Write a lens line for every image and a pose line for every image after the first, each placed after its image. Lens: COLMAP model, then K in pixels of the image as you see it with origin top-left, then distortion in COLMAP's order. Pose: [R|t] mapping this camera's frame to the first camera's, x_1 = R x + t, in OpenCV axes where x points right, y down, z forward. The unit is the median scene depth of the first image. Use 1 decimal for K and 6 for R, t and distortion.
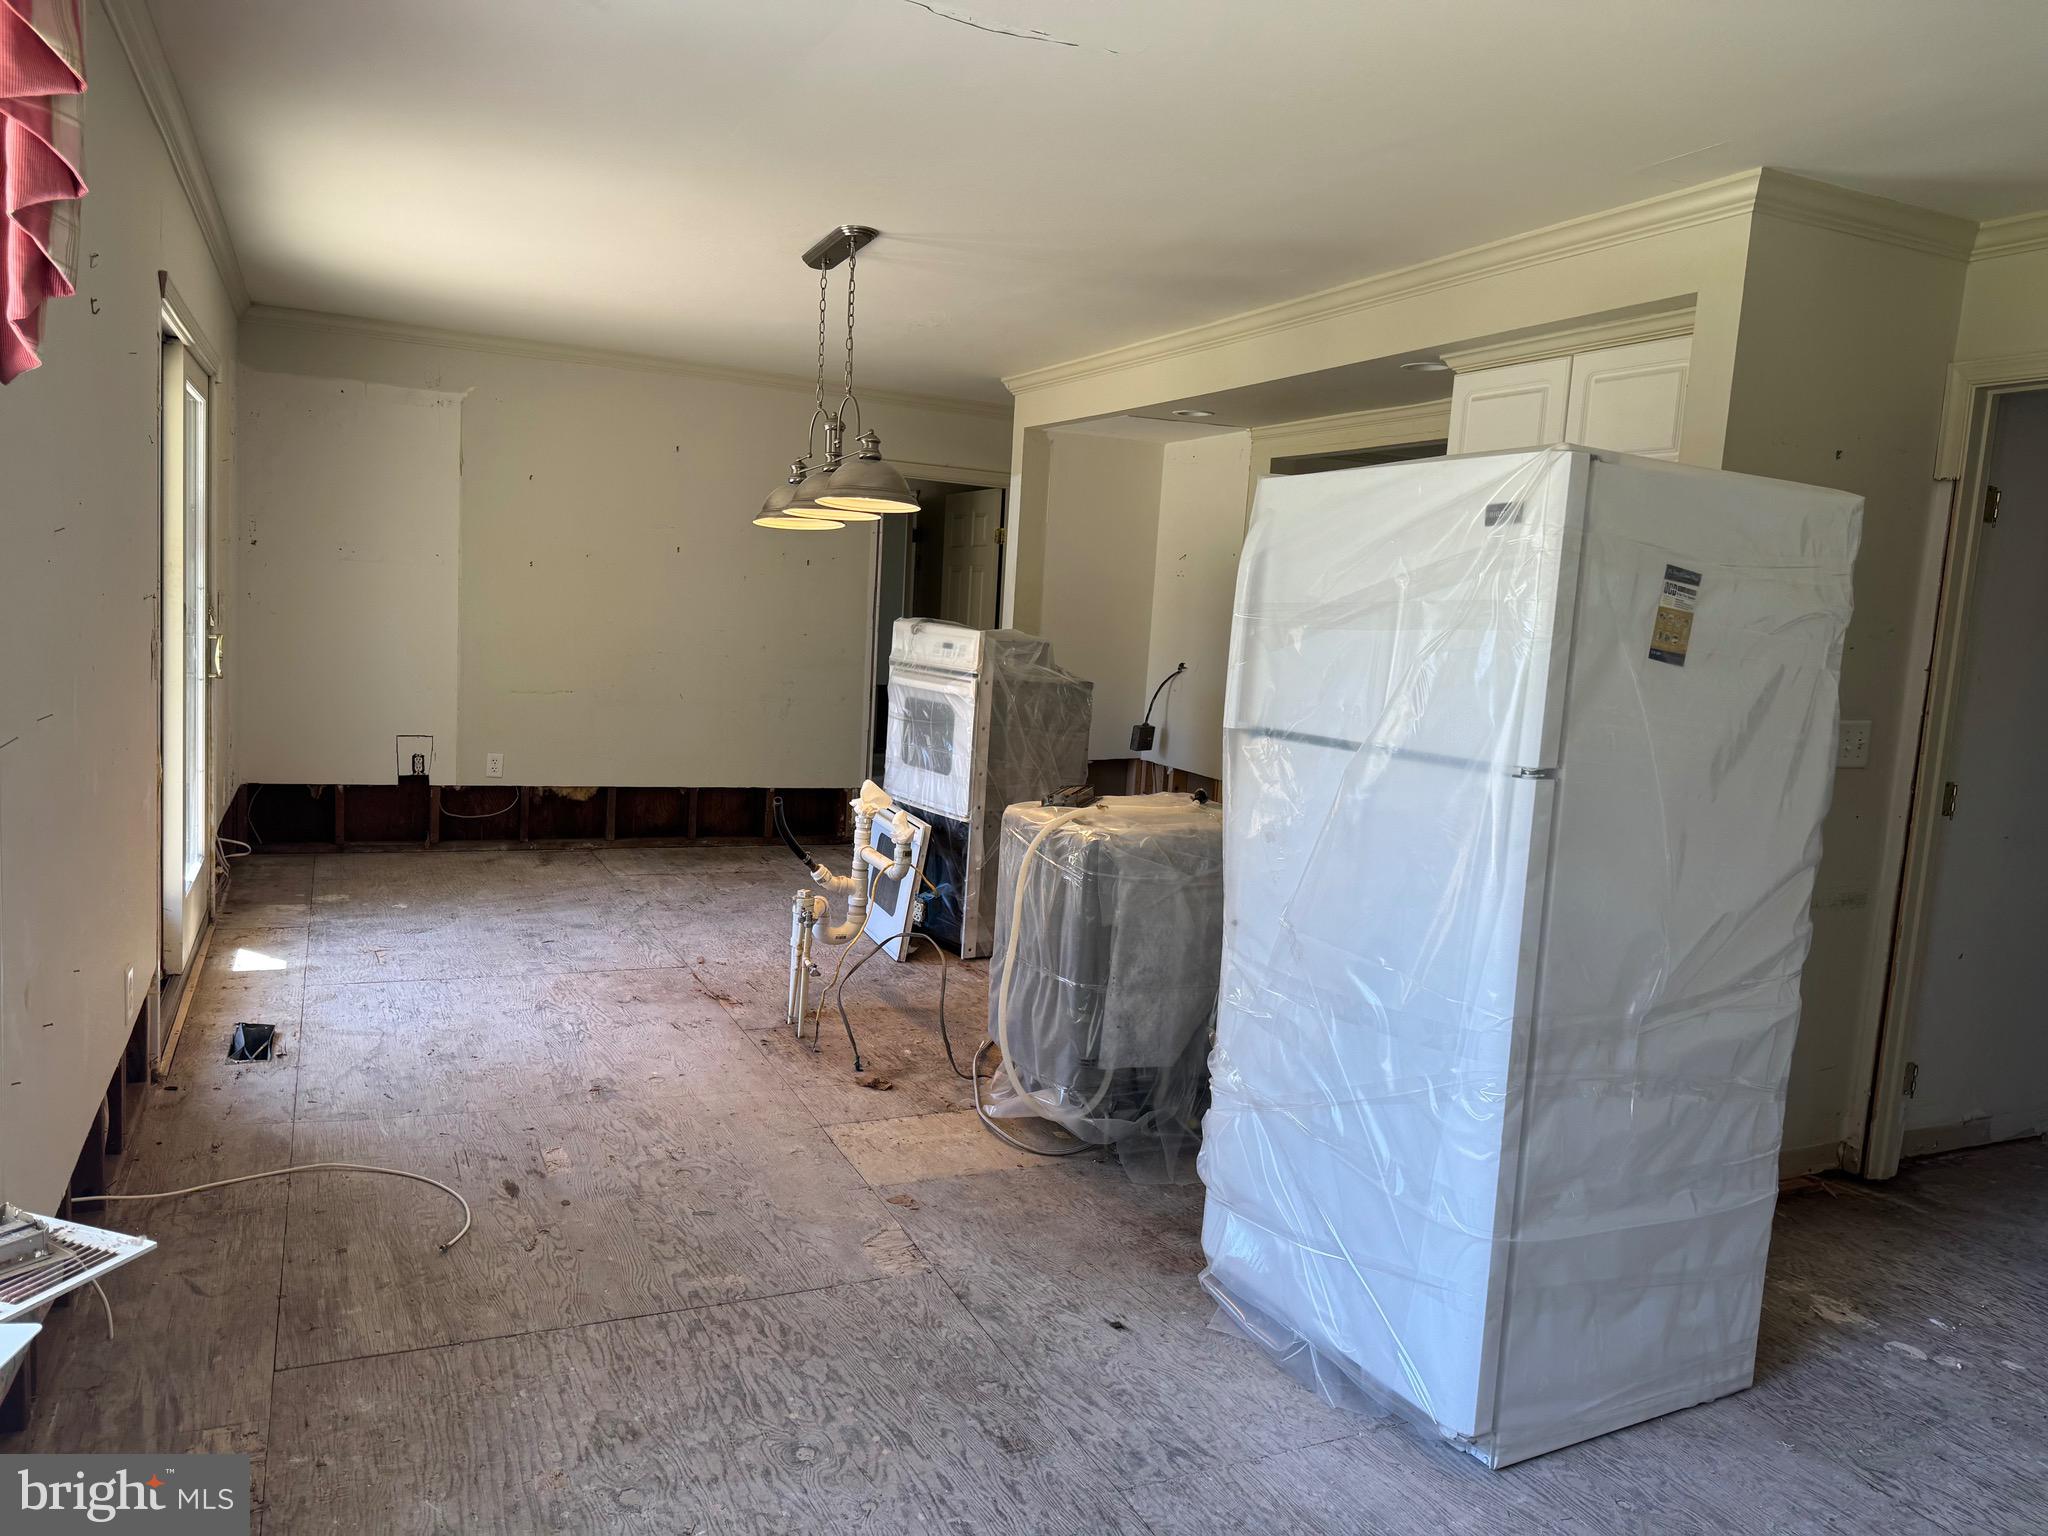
lens RADIAL K [[1441.5, 0, 1022.0], [0, 1441.5, 767.1], [0, 0, 1]] dist [0.003263, 0.006087]
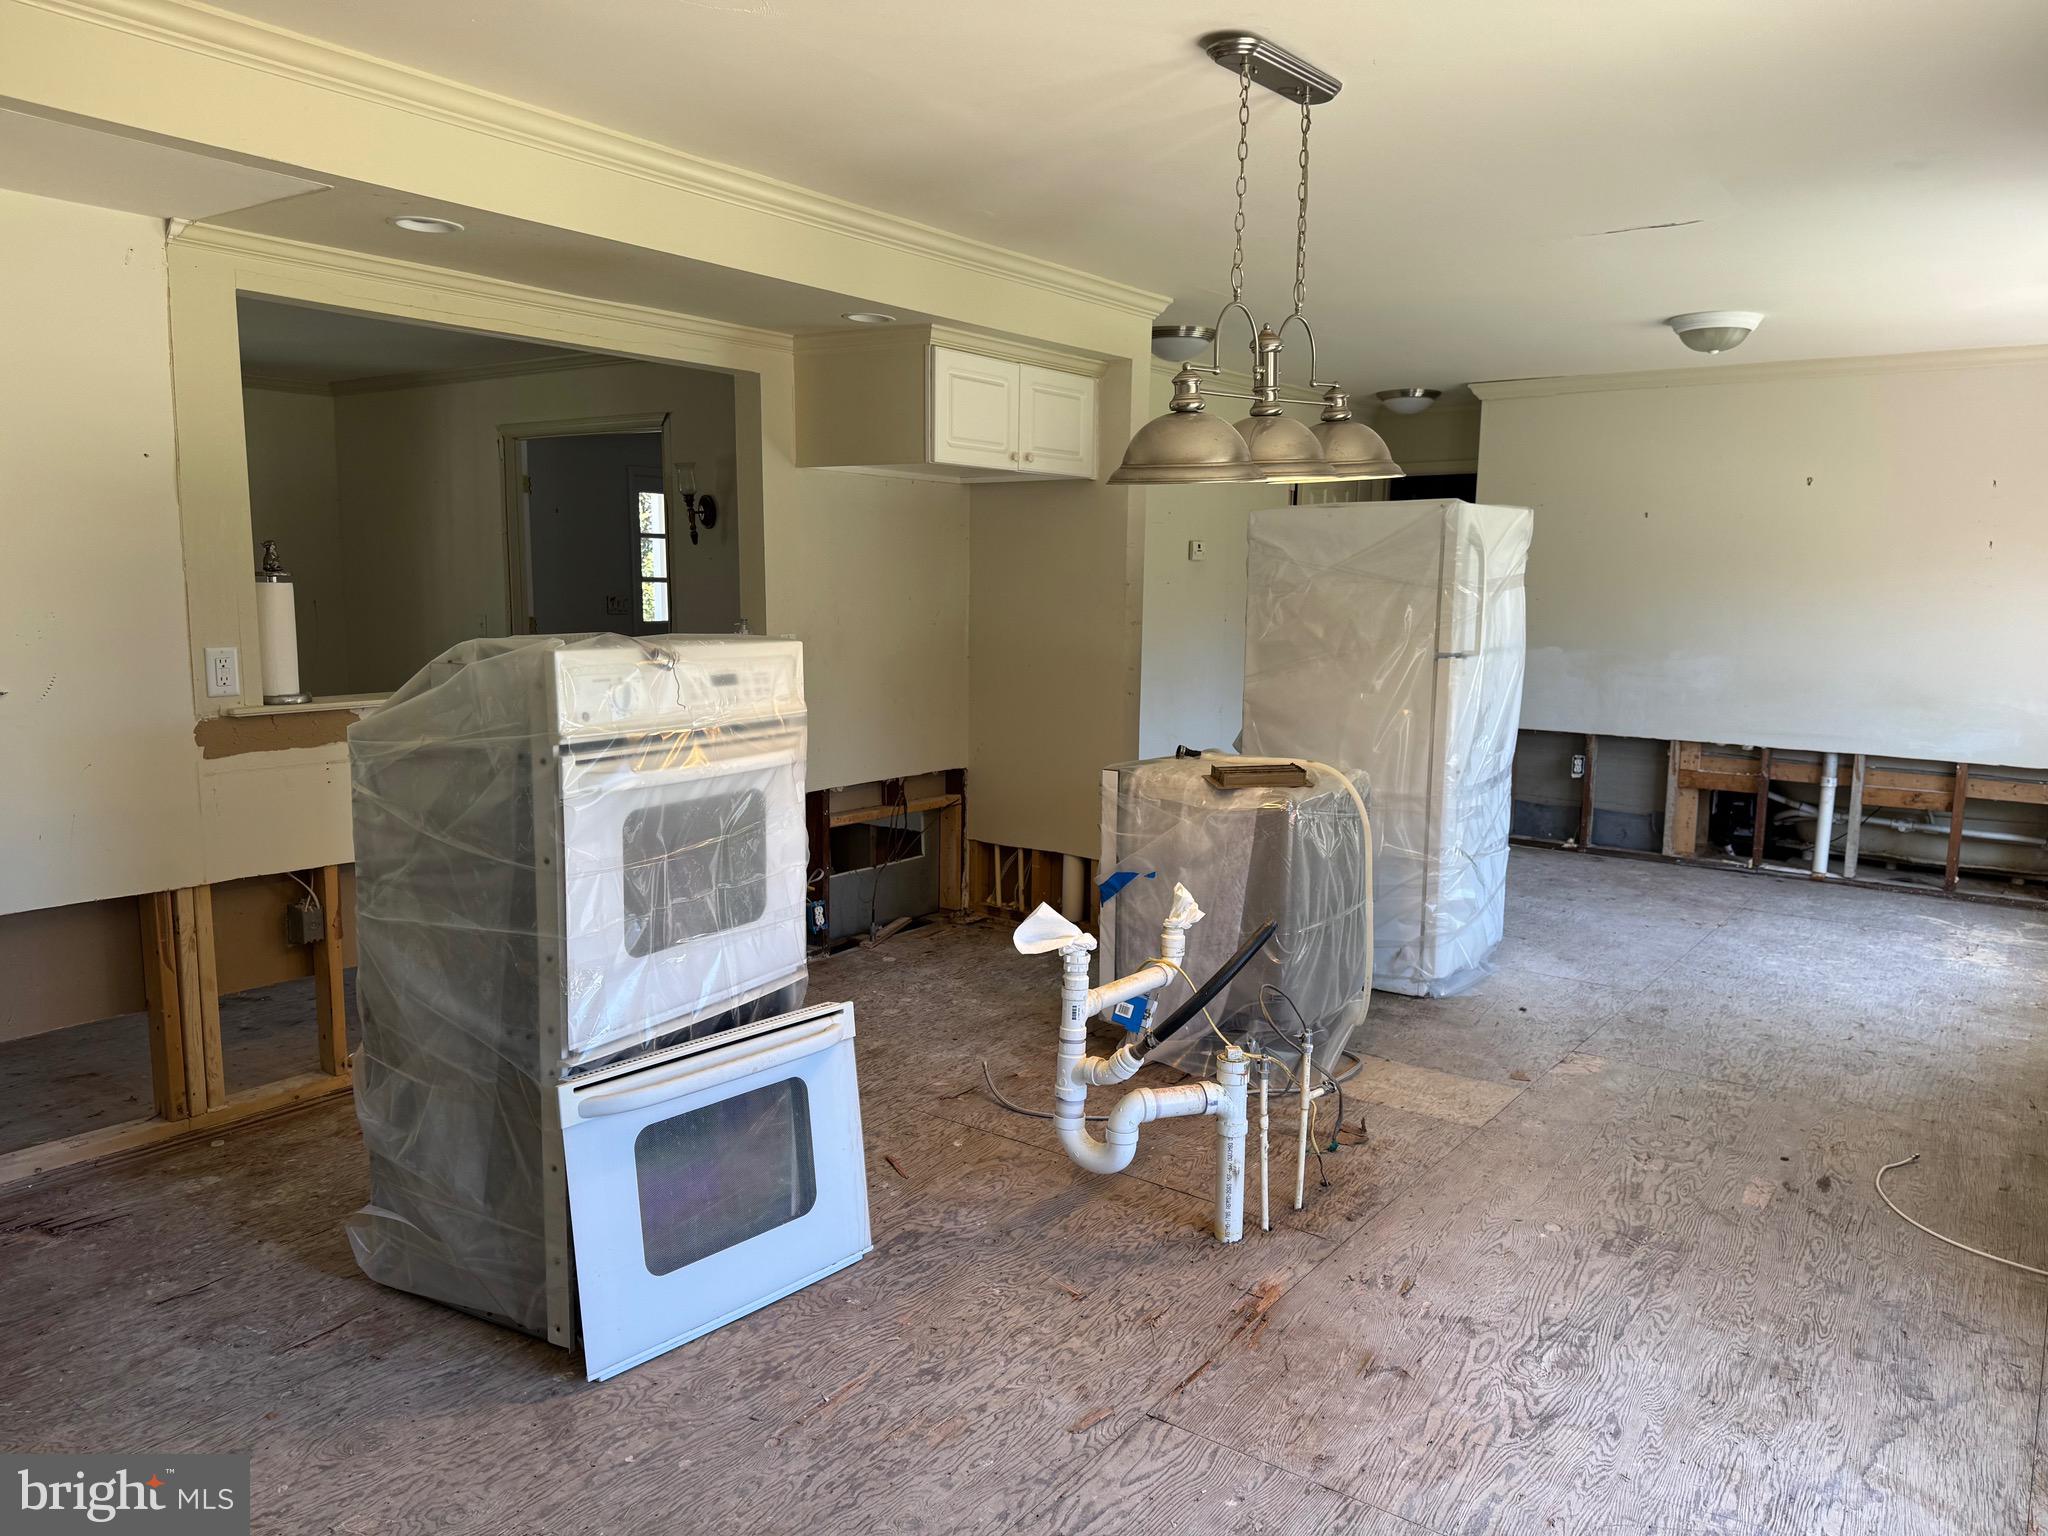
lens RADIAL K [[1441.5, 0, 1022.0], [0, 1441.5, 765.0], [0, 0, 1]] dist [0.003263, 0.006087]
pose [[-0.465110, -0.196338, 0.863206, -0.826489], [0.059715, 0.965916, 0.251875, -0.276527], [-0.883237, 0.168696, -0.437533, 1.704987]]
